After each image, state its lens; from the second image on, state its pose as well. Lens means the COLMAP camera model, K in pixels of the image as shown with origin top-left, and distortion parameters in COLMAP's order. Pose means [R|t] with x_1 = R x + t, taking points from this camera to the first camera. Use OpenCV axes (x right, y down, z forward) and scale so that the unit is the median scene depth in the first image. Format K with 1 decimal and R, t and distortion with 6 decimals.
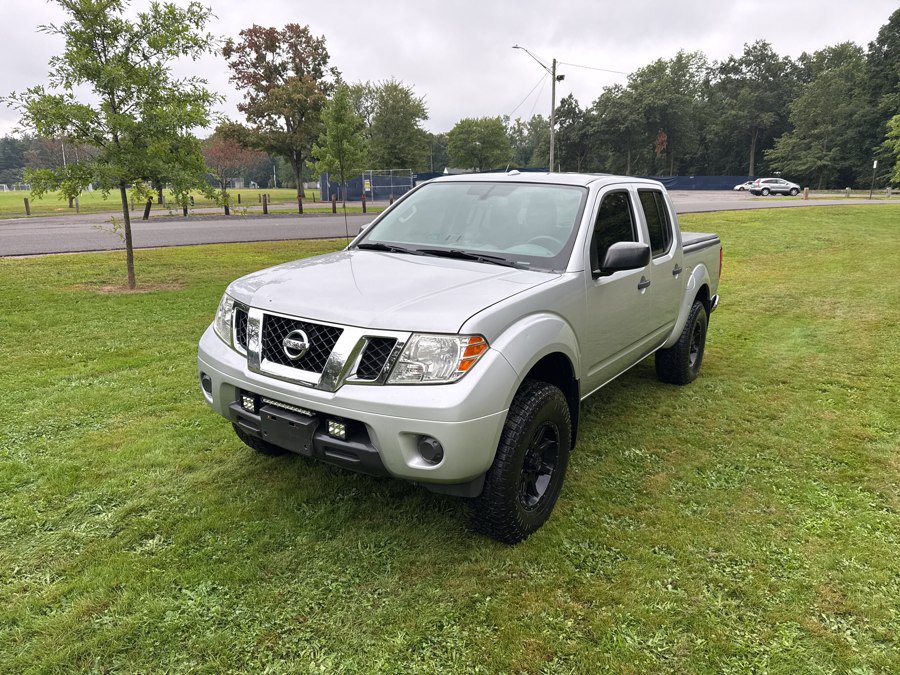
lens RADIAL K [[639.7, 0, 449.0], [0, 639.7, 334.7], [0, 0, 1]] dist [0.015644, -0.021811]
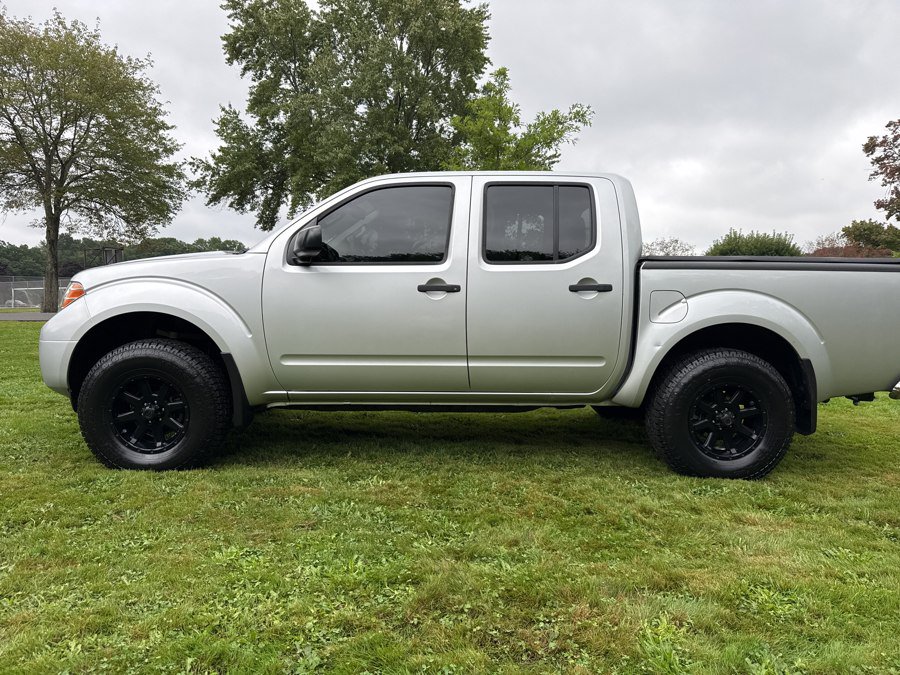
lens RADIAL K [[640.6, 0, 446.2], [0, 640.6, 335.3], [0, 0, 1]] dist [0.013093, -0.020216]
pose [[0.569792, 0.041361, -0.820748, 0.435800], [-0.180647, 0.980608, -0.075995, 0.018855], [0.801688, 0.191567, 0.566214, 0.241579]]
